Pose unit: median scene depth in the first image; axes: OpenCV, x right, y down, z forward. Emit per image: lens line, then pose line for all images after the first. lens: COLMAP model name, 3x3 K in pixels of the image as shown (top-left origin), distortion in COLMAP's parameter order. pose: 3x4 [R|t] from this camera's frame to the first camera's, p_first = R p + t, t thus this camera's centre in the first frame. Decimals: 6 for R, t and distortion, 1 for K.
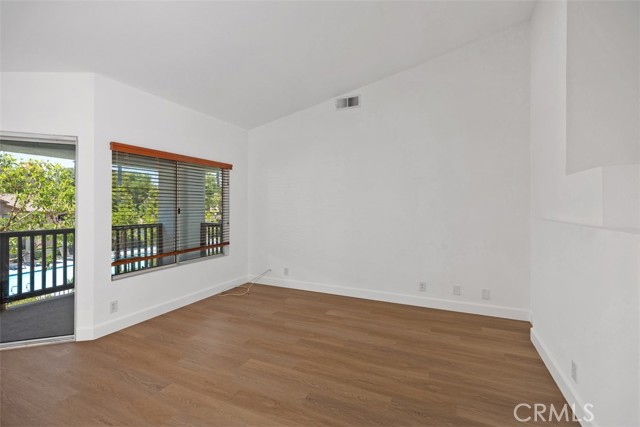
lens RADIAL K [[287.7, 0, 317.3], [0, 287.7, 207.0], [0, 0, 1]] dist [0.004426, 0.000495]
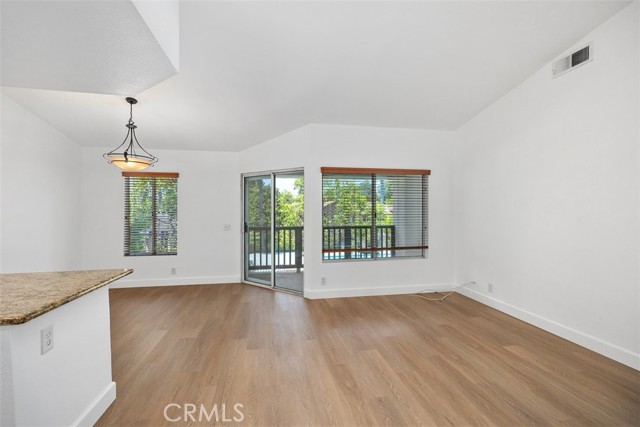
lens RADIAL K [[287.7, 0, 318.9], [0, 287.7, 209.4], [0, 0, 1]] dist [0.004426, 0.000495]
pose [[0.581852, -0.001477, -0.813293, 0.411782], [0.000190, 0.999999, -0.001680, -0.007356], [0.813295, 0.000823, 0.581852, 0.134972]]
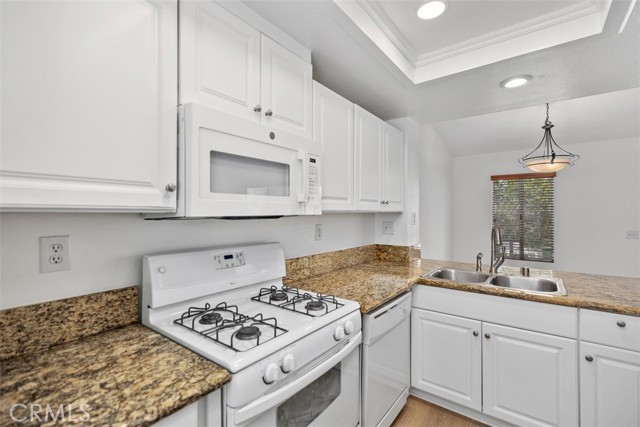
lens RADIAL K [[287.7, 0, 319.4], [0, 287.7, 210.0], [0, 0, 1]] dist [0.004426, 0.000495]
pose [[-0.213747, -0.009087, -0.976847, 0.329413], [-0.000099, 0.999957, -0.009280, -0.008340], [0.976889, -0.001887, -0.213739, -0.400452]]
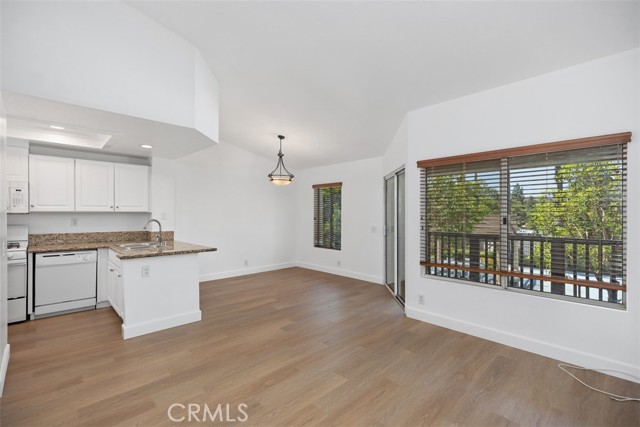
lens RADIAL K [[287.7, 0, 318.6], [0, 287.7, 213.7], [0, 0, 1]] dist [0.004426, 0.000495]
pose [[-0.357483, 0.000690, -0.933920, 0.507395], [-0.002722, 0.999995, 0.001781, -0.007043], [0.933916, 0.003179, -0.357479, 0.943702]]
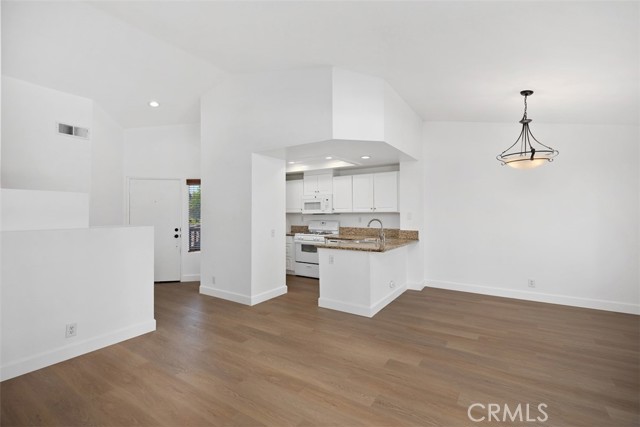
lens RADIAL K [[287.7, 0, 317.3], [0, 287.7, 210.0], [0, 0, 1]] dist [0.004426, 0.000495]
pose [[-0.989089, 0.006800, 0.147161, -0.311970], [0.005471, 0.999941, -0.009432, -0.010211], [-0.147217, -0.008524, -0.989068, 1.280929]]
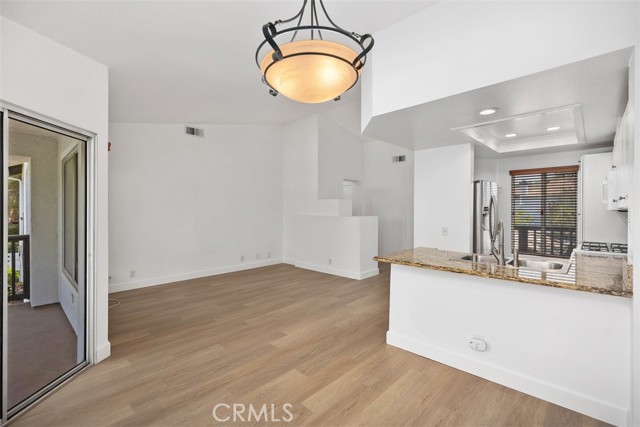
lens RADIAL K [[287.7, 0, 317.4], [0, 287.7, 209.8], [0, 0, 1]] dist [0.004426, 0.000495]
pose [[0.319253, -0.001098, 0.947669, -1.243559], [0.001283, 0.999999, 0.000726, -0.007074], [-0.947669, 0.000984, 0.319254, 0.061499]]
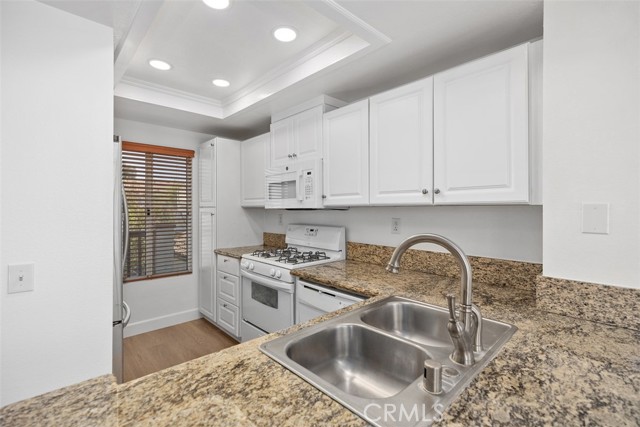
lens RADIAL K [[287.7, 0, 320.9], [0, 287.7, 208.5], [0, 0, 1]] dist [0.004426, 0.000495]
pose [[-0.933851, 0.001408, 0.357658, -0.386918], [0.001447, 0.999999, -0.000157, -0.003875], [-0.357658, 0.000371, -0.933853, 0.138438]]
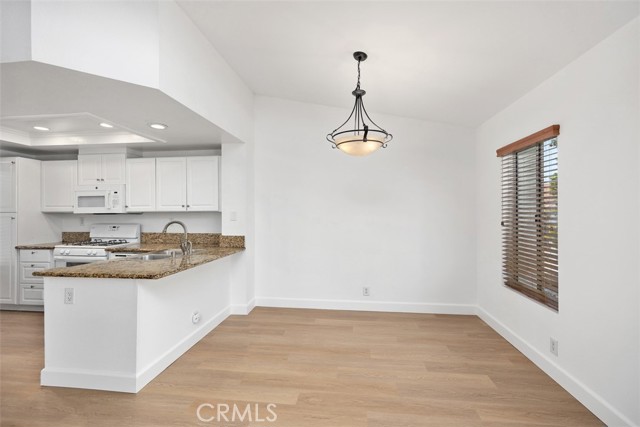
lens RADIAL K [[287.7, 0, 317.4], [0, 287.7, 209.9], [0, 0, 1]] dist [0.004426, 0.000495]
pose [[-0.952163, 0.001707, -0.305586, -0.539247], [0.004200, 0.999963, -0.007499, -0.005413], [0.305562, -0.008424, -0.952135, 0.885112]]
